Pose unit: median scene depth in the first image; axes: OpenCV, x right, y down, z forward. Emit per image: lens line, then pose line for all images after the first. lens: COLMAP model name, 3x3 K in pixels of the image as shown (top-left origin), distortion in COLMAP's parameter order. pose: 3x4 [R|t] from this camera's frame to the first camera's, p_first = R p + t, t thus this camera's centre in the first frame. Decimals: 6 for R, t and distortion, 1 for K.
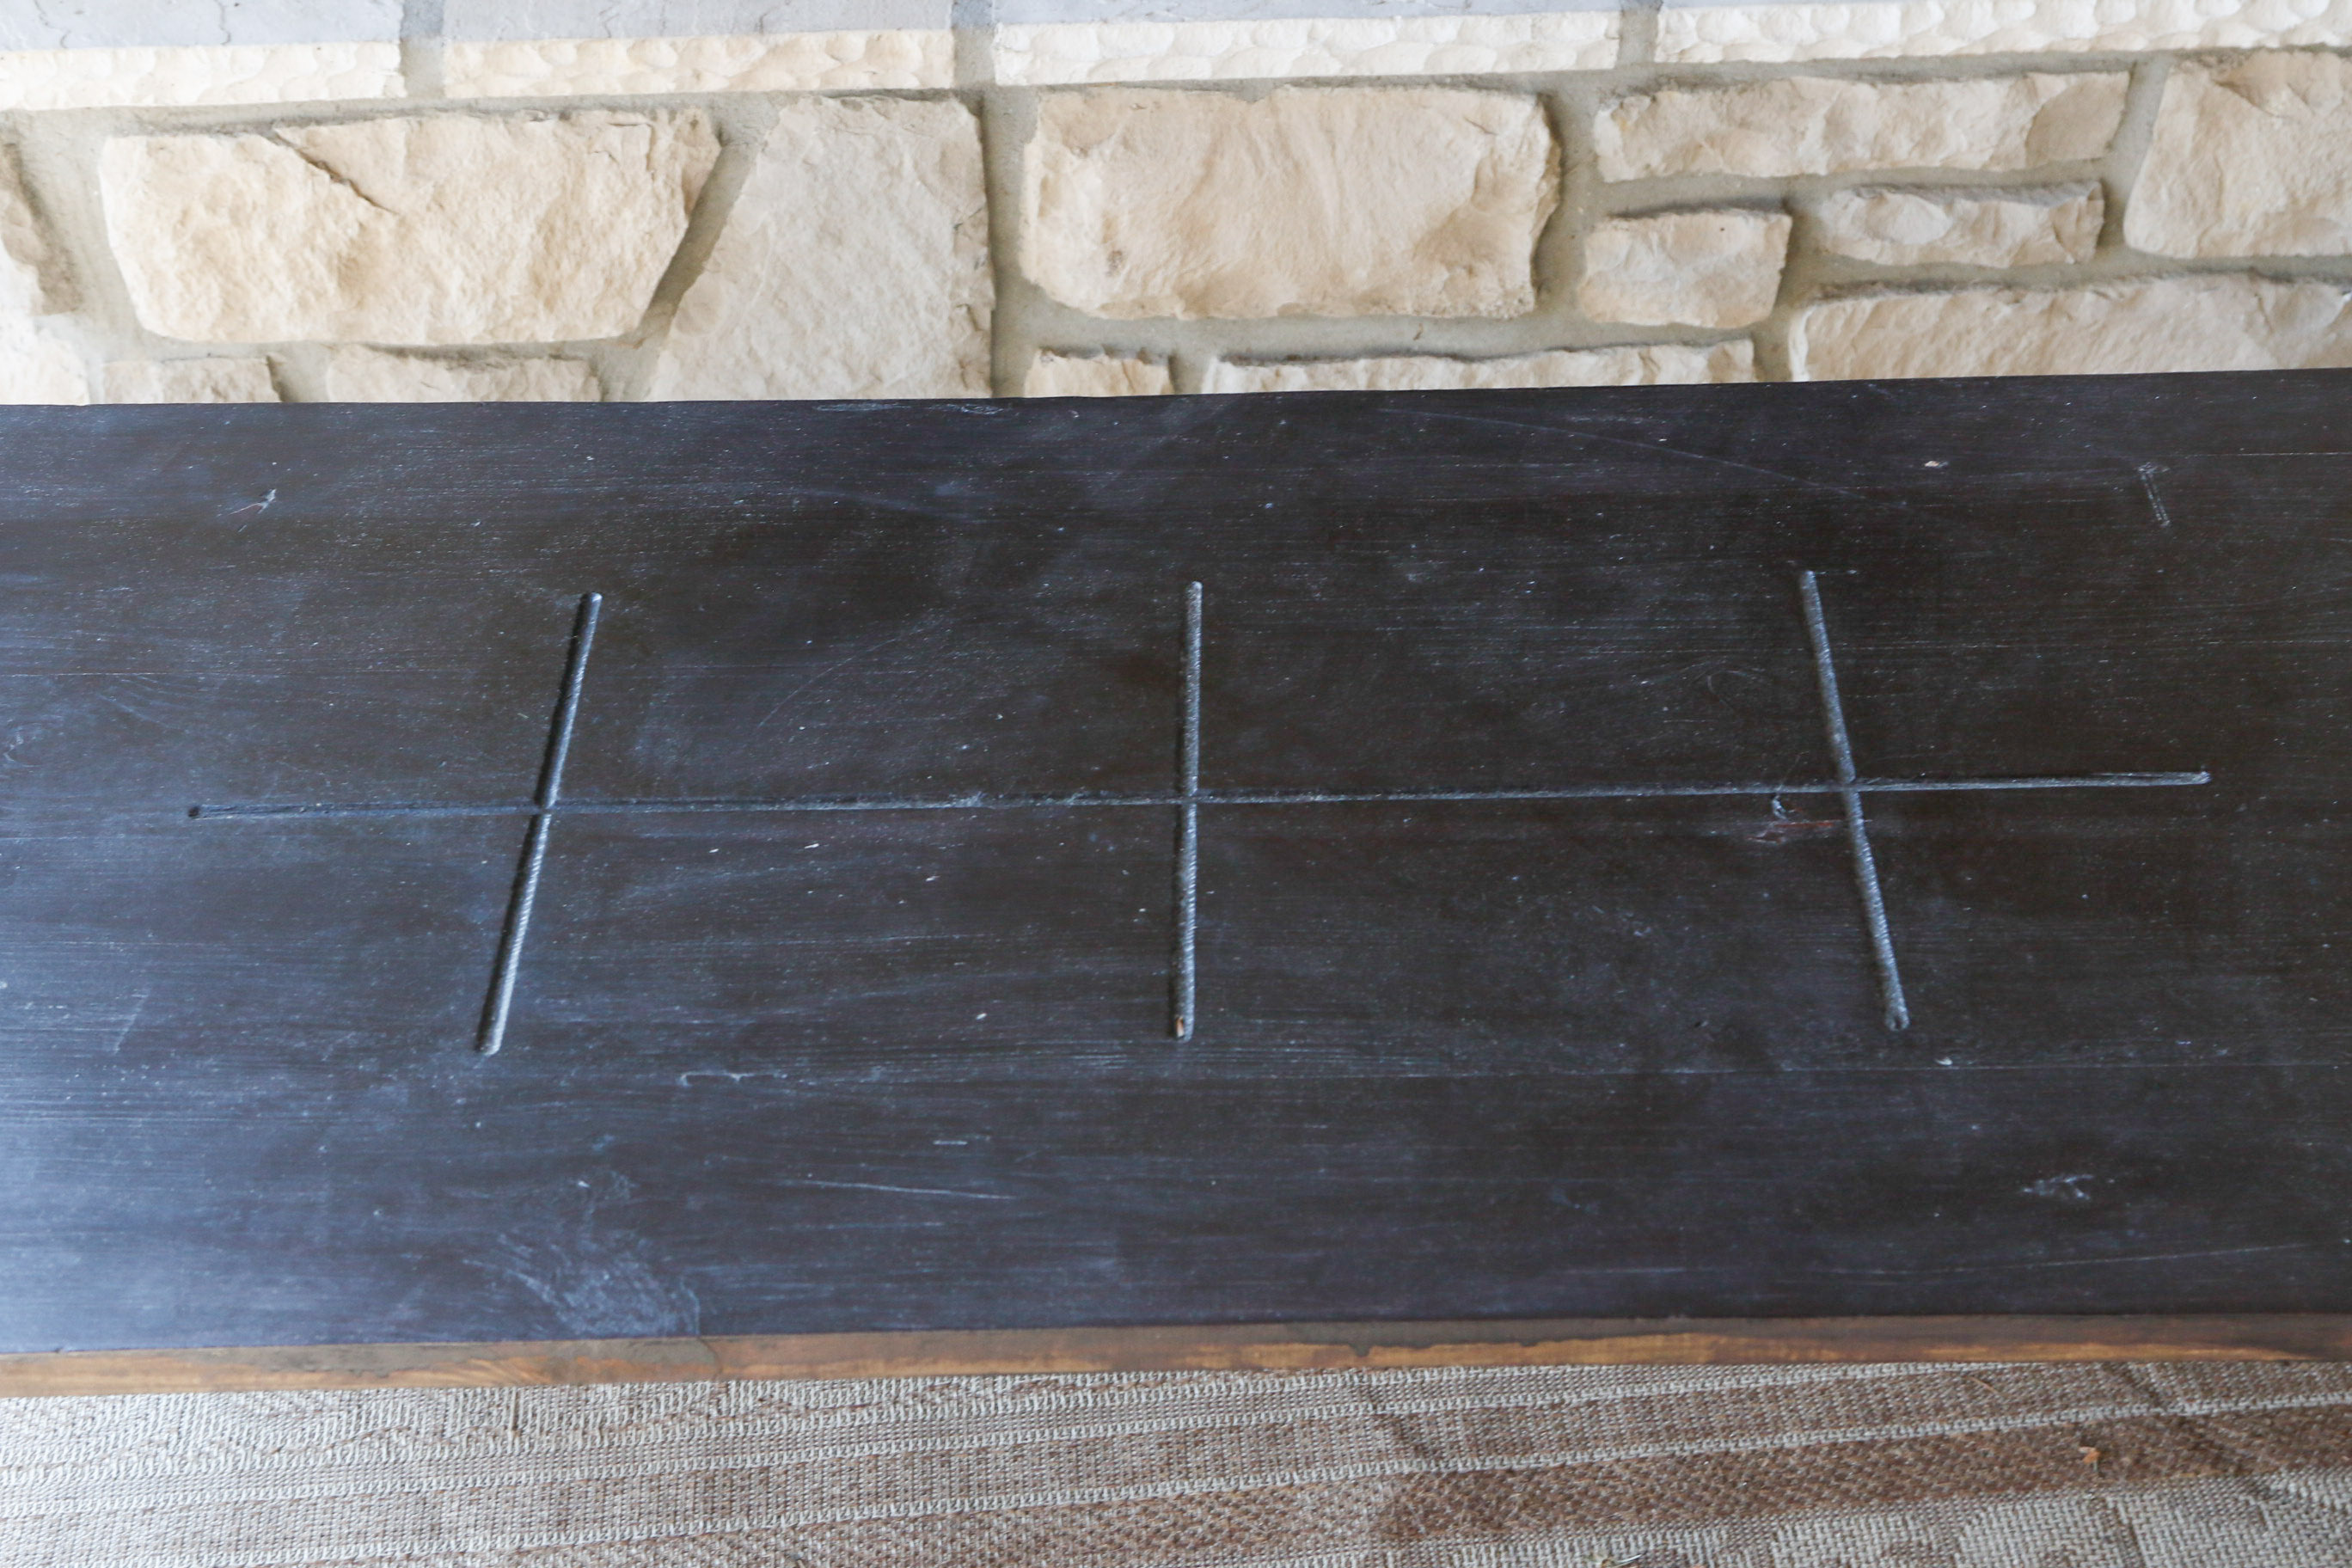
lens RADIAL K [[3228.7, 0, 1176.0], [0, 3228.7, 784.0], [0, 0, 1]] dist [-0.021406, 0.011120]
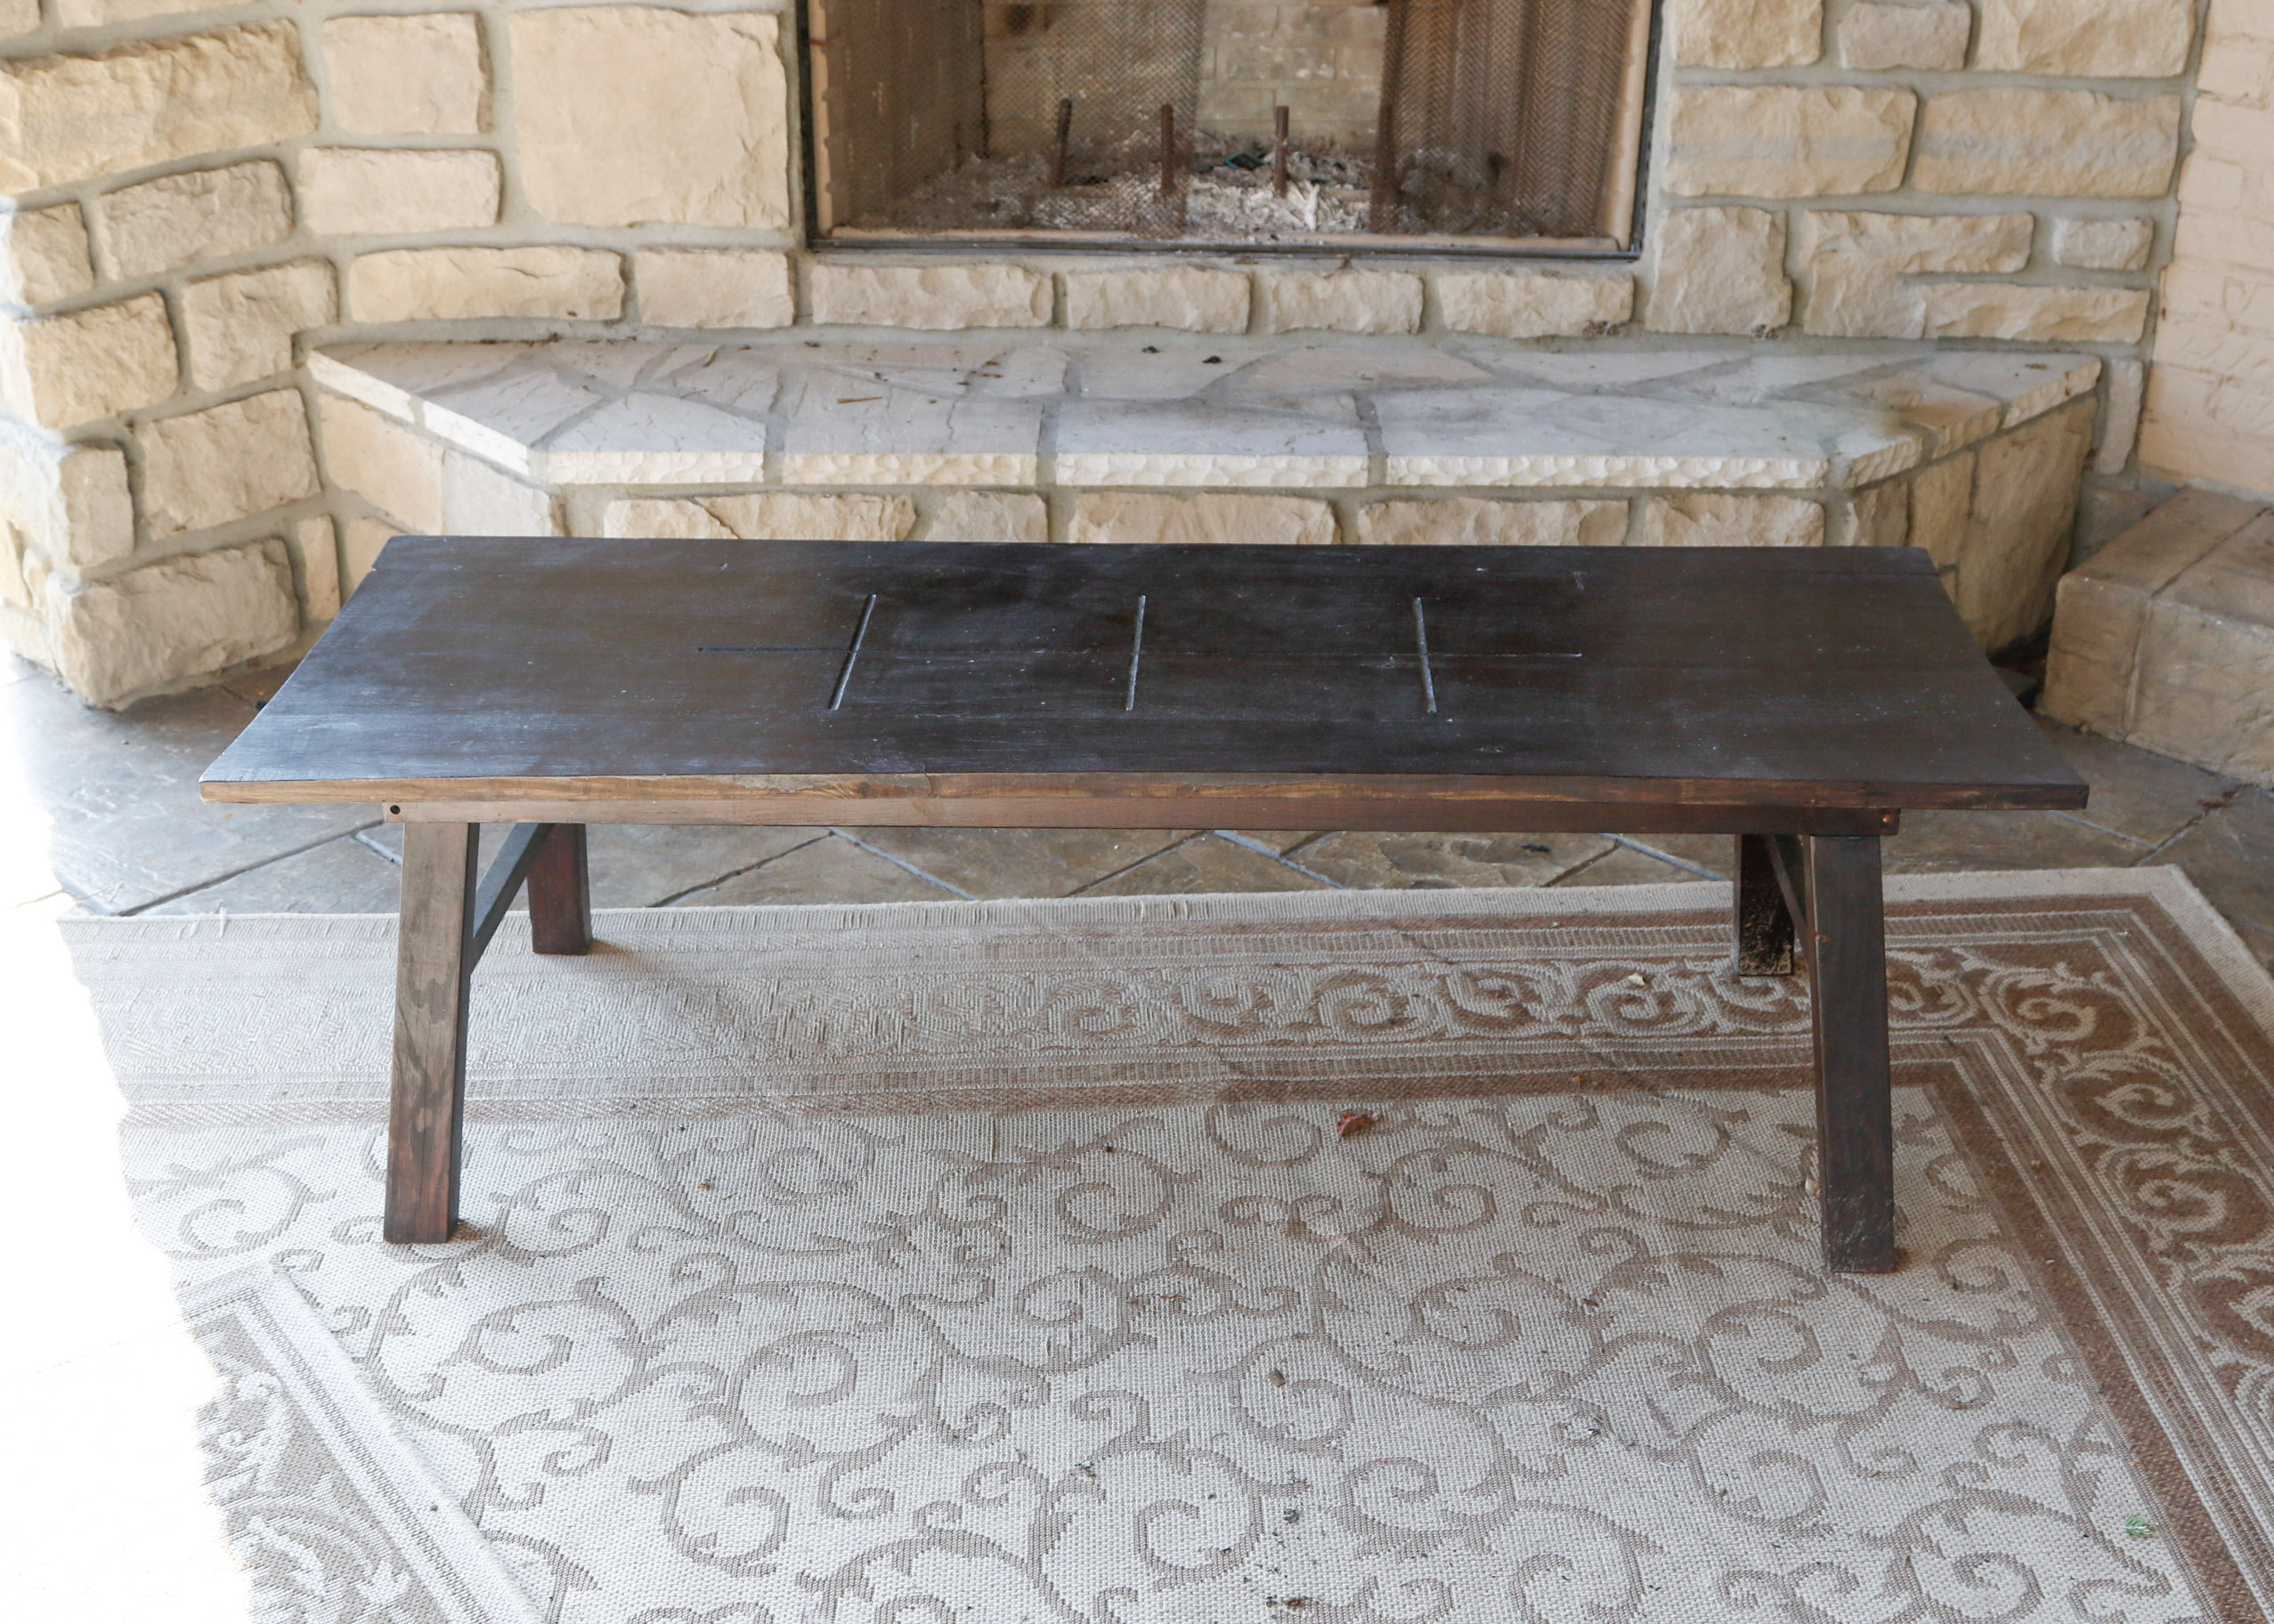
lens RADIAL K [[2613.3, 0, 1089.8], [0, 2613.3, 853.2], [0, 0, 1]] dist [-0.101078, 0.002517]
pose [[0.998960, 0.032750, -0.031739, 0.023745], [-0.039657, 0.967454, -0.249921, 0.408738], [0.022521, 0.250919, 0.967746, -0.509120]]
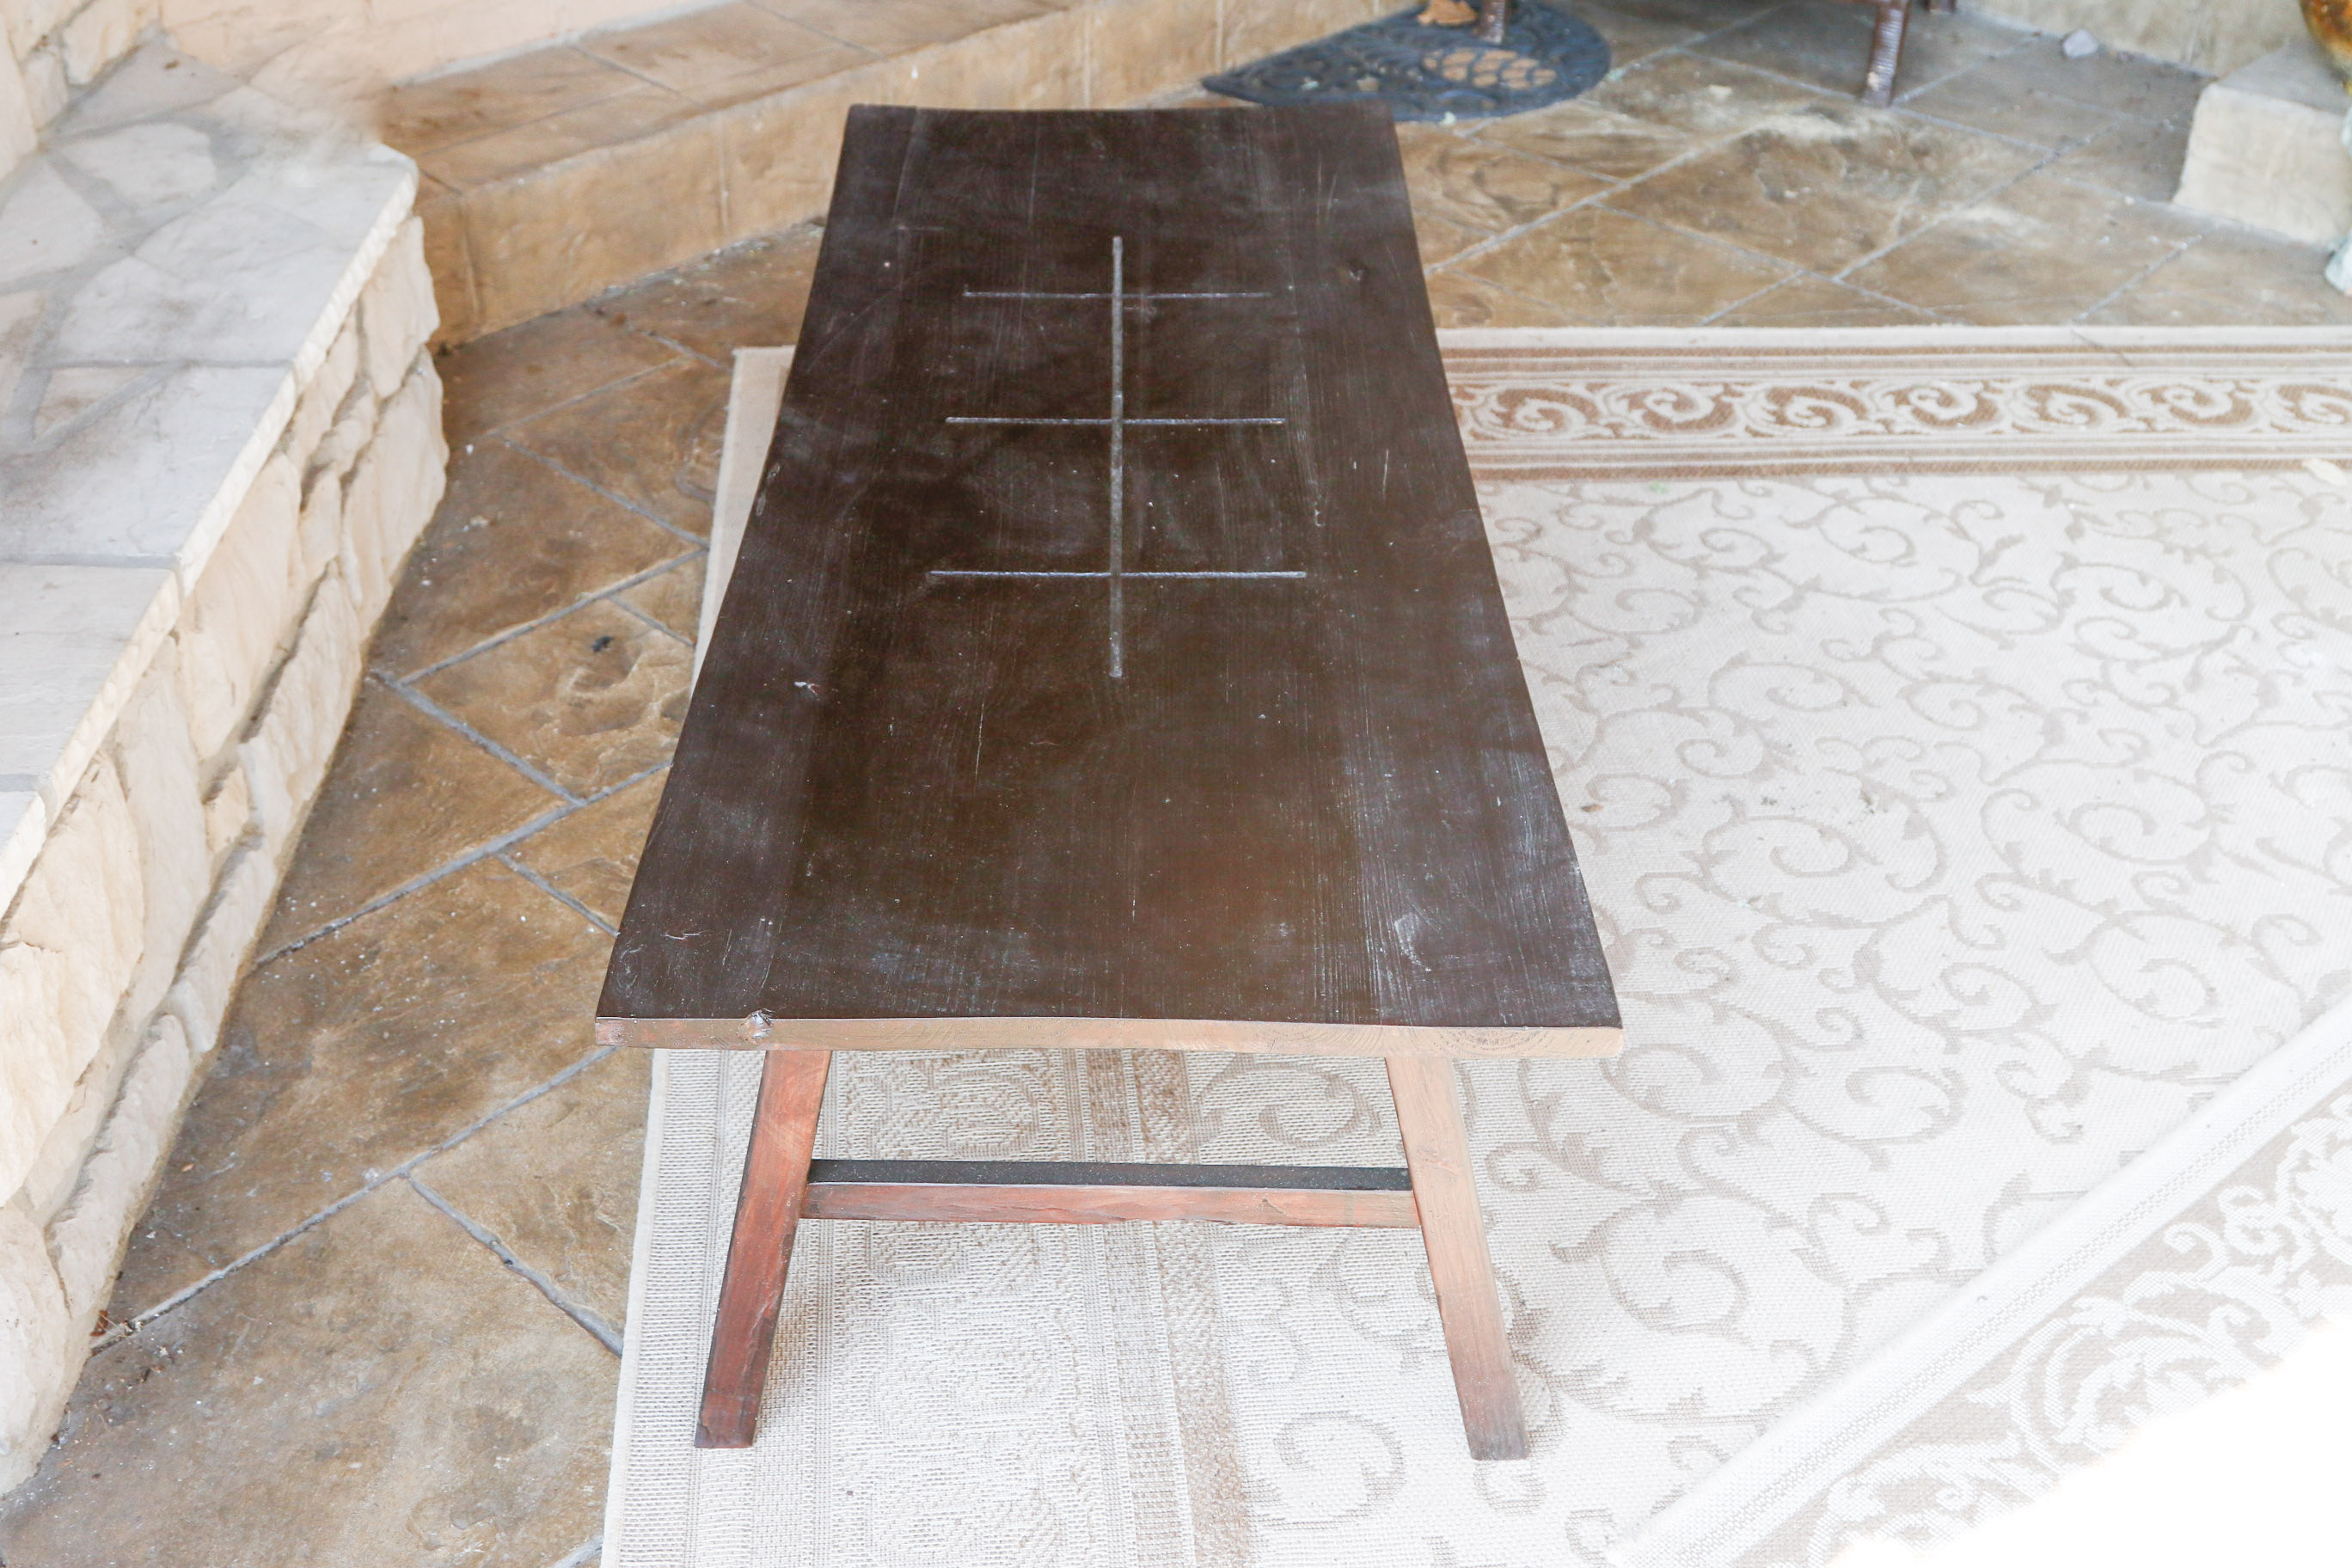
lens RADIAL K [[2569.9, 0, 1153.4], [0, 2569.9, 786.8], [0, 0, 1]] dist [-0.132777, 0.119315]
pose [[-0.017742, -0.527320, 0.849481, -1.005643], [0.656700, 0.634517, 0.407595, -0.332927], [-0.753943, 0.565086, 0.335033, 0.385764]]
